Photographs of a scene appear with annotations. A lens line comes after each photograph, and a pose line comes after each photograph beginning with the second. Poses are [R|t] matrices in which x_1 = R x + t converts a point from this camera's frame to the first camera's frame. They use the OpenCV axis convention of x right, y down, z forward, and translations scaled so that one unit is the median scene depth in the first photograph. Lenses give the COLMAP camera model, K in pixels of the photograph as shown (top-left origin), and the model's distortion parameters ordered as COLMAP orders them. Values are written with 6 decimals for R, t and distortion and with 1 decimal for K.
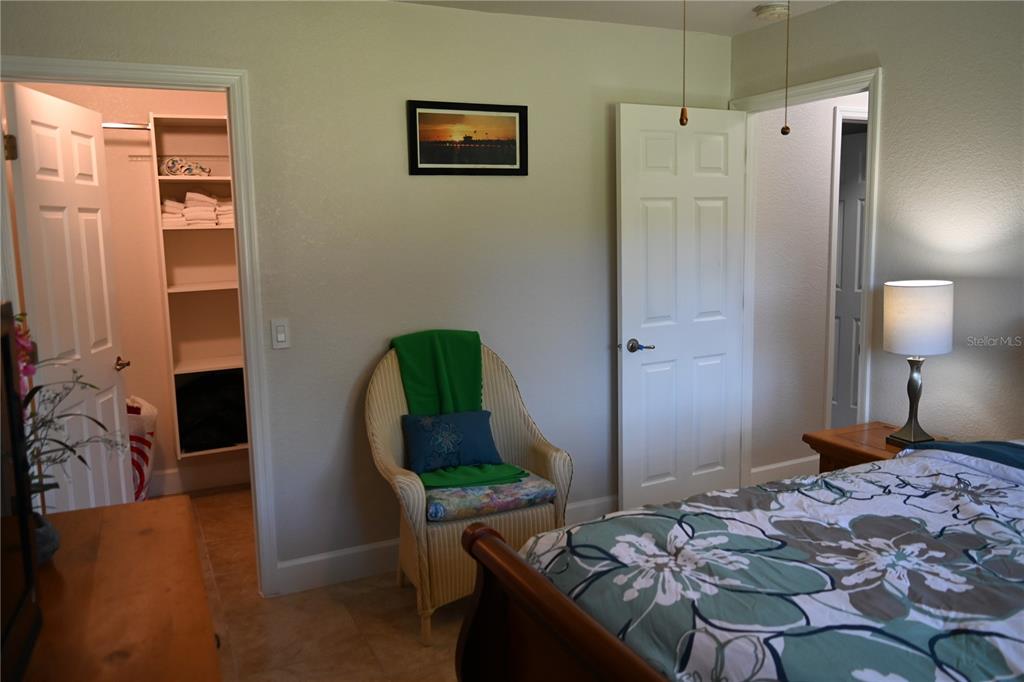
lens RADIAL K [[797.7, 0, 512.0], [0, 797.7, 341.0], [0, 0, 1]] dist [-0.008950, -0.001854]
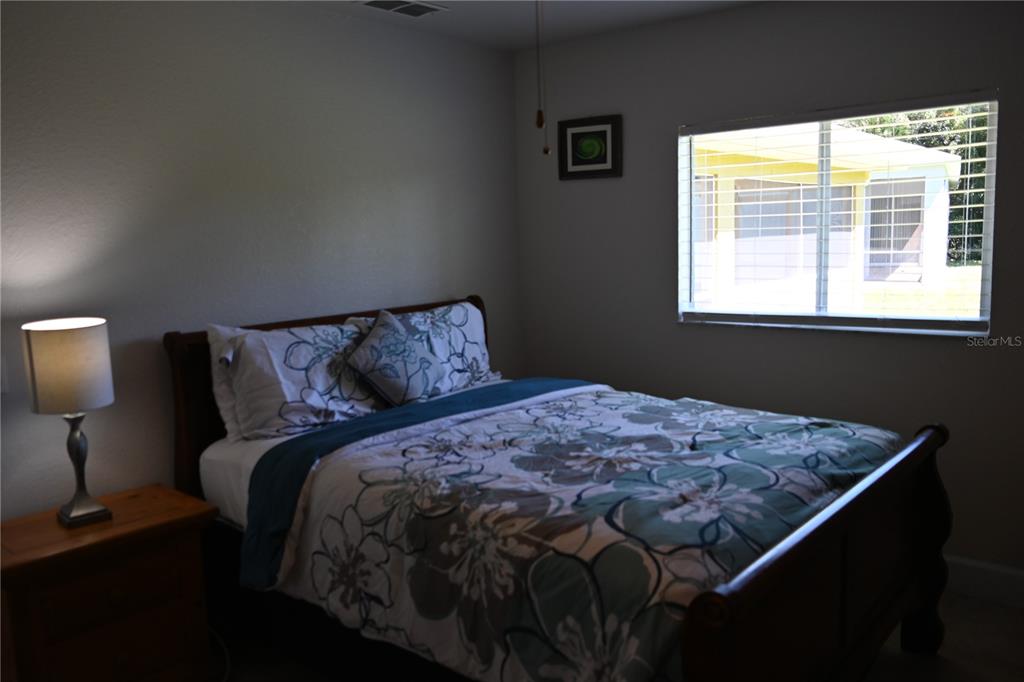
lens RADIAL K [[794.2, 0, 512.0], [0, 794.2, 341.0], [0, 0, 1]] dist [-0.018443, 0.008547]
pose [[-0.398267, -0.090868, 0.912758, -0.702368], [0.169368, 0.970686, 0.170536, -0.196248], [-0.901498, 0.222510, -0.371202, 1.508958]]
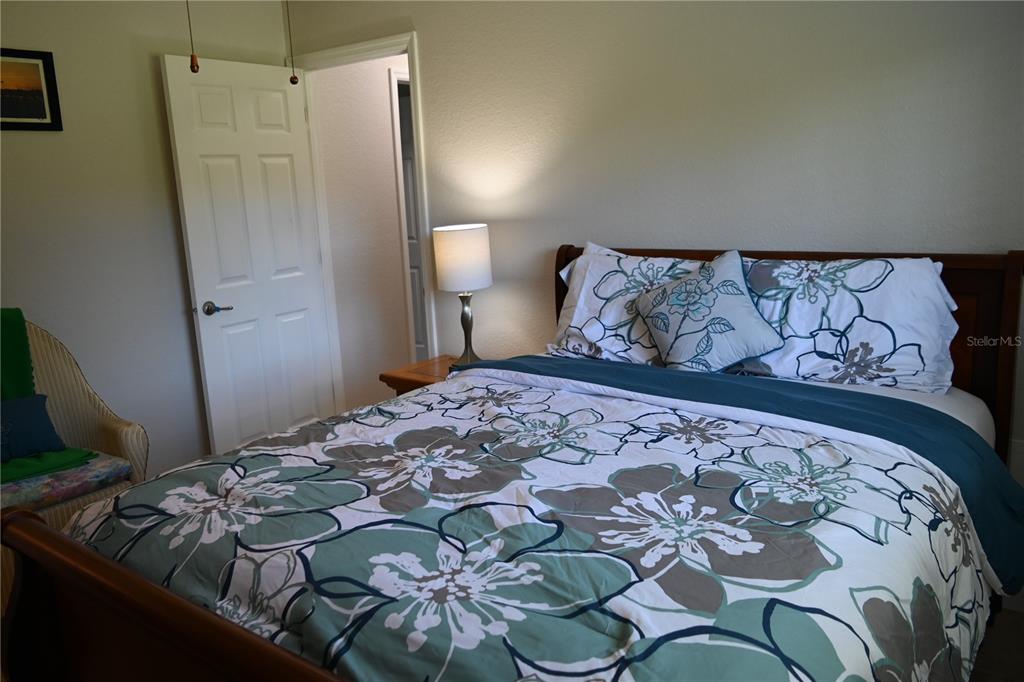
lens RADIAL K [[794.2, 0, 512.0], [0, 794.2, 341.0], [0, 0, 1]] dist [-0.018443, 0.008547]
pose [[0.886843, -0.110821, 0.448585, 0.090235], [0.091076, 0.993692, 0.065433, 0.034529], [-0.453007, -0.017173, 0.891341, -0.064856]]
